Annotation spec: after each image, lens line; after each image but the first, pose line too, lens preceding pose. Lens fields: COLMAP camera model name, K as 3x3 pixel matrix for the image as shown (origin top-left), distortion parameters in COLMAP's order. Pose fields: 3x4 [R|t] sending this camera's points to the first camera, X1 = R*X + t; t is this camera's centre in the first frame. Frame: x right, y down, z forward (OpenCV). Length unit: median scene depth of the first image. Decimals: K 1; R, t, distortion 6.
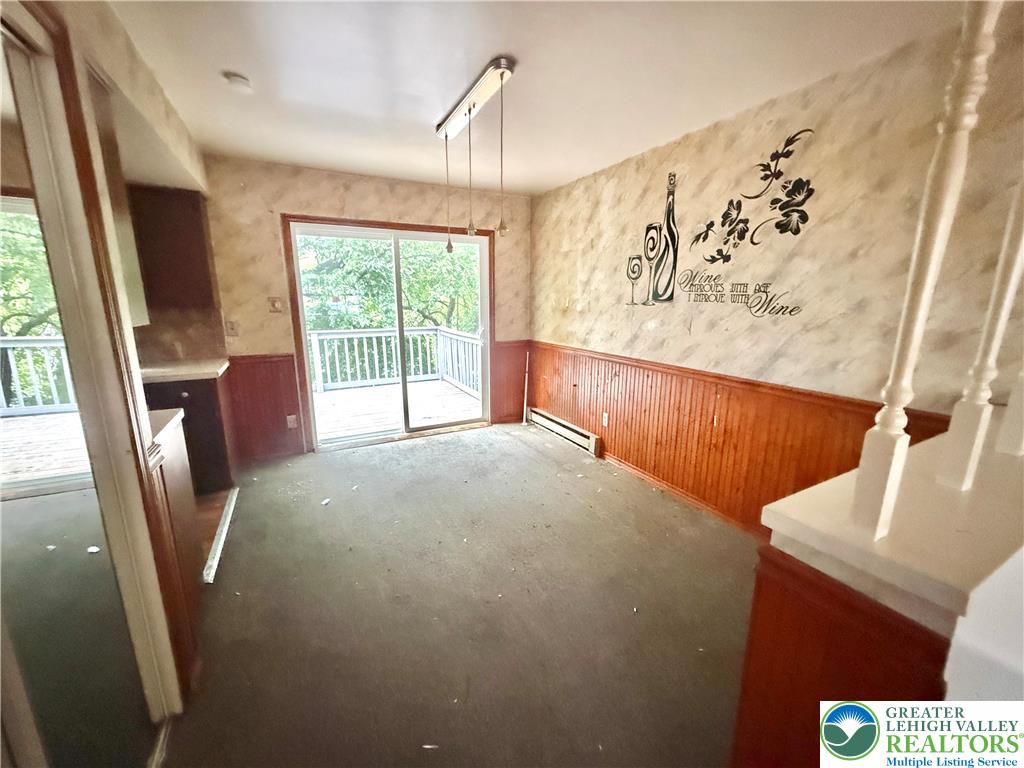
lens RADIAL K [[410.6, 0, 512.0], [0, 410.6, 384.0], [0, 0, 1]] dist [-0.000453, -0.000055]
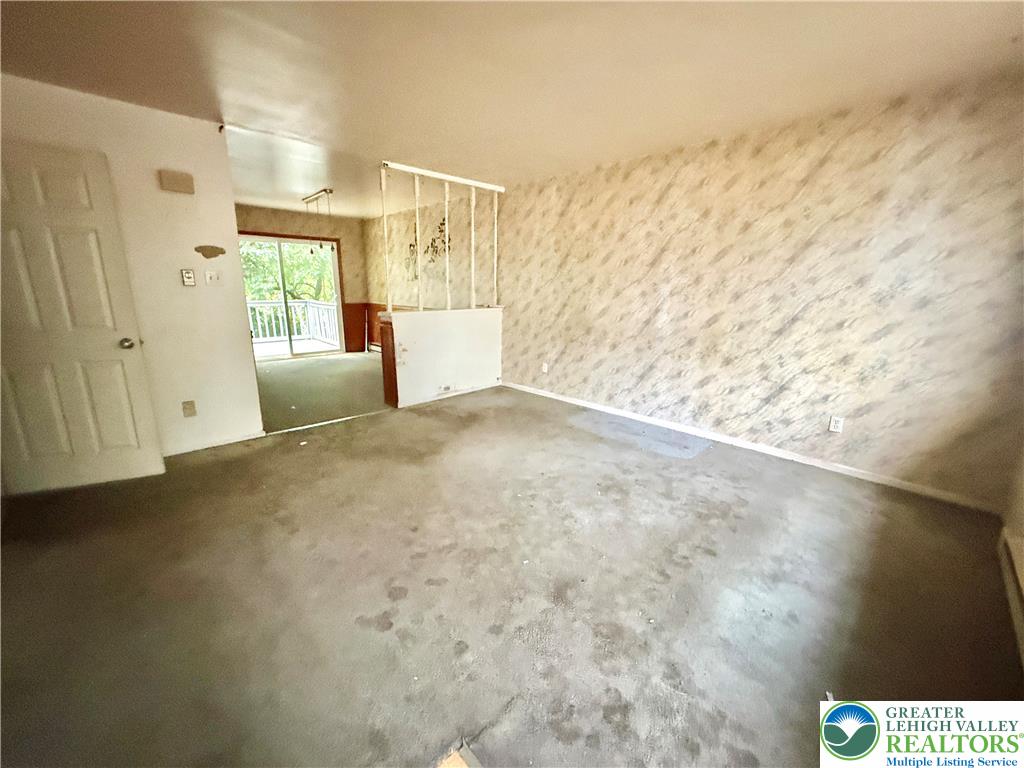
lens RADIAL K [[410.6, 0, 512.0], [0, 410.6, 384.0], [0, 0, 1]] dist [-0.000453, -0.000055]
pose [[0.959919, -0.056759, 0.274471, 0.165038], [0.048426, 0.998140, 0.037046, 0.240500], [-0.276064, -0.022270, 0.960881, -1.006149]]
